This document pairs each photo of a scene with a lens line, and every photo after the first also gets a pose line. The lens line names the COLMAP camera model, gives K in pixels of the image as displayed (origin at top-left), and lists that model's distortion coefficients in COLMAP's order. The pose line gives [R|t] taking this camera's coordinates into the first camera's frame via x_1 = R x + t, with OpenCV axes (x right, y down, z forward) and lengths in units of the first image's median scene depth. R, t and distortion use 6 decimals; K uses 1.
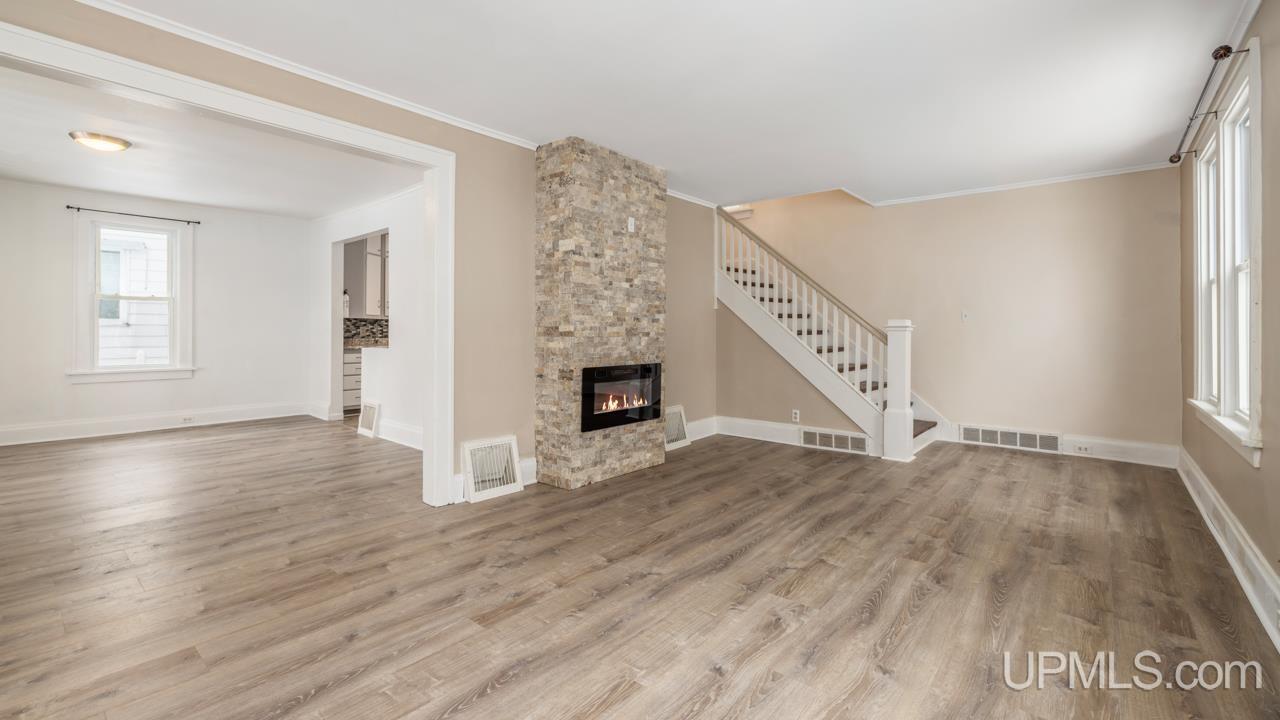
lens RADIAL K [[554.1, 0, 637.5], [0, 554.1, 330.4], [0, 0, 1]] dist [0.003157, -0.000039]
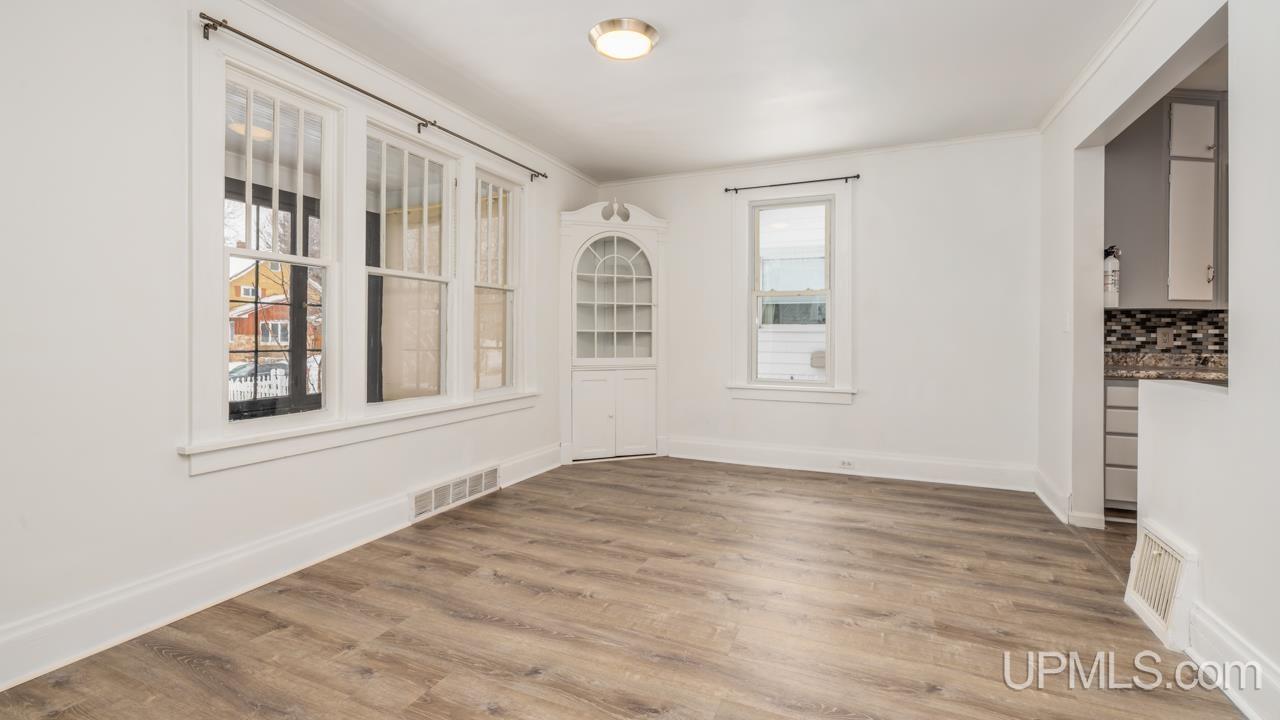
lens RADIAL K [[554.1, 0, 641.7], [0, 554.1, 355.8], [0, 0, 1]] dist [0.003157, -0.000039]
pose [[0.285921, 0.028032, -0.957843, -0.311439], [-0.002375, 0.999590, 0.028545, 0.007582], [0.958250, -0.005886, 0.285870, 0.792706]]
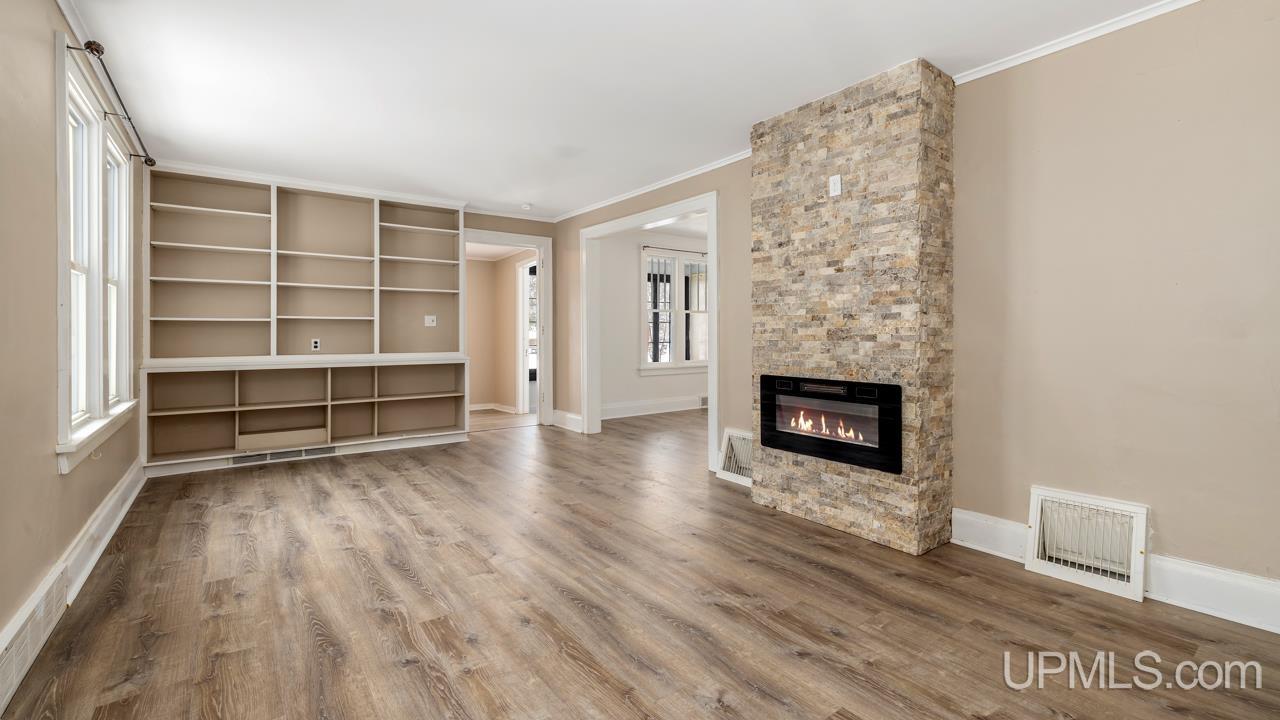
lens RADIAL K [[554.1, 0, 636.6], [0, 554.1, 337.2], [0, 0, 1]] dist [0.003157, -0.000039]
pose [[-0.246693, 0.002414, -0.969091, 0.783425], [0.004203, 0.999990, 0.001421, 0.004362], [0.969085, -0.003723, -0.246700, 0.967159]]
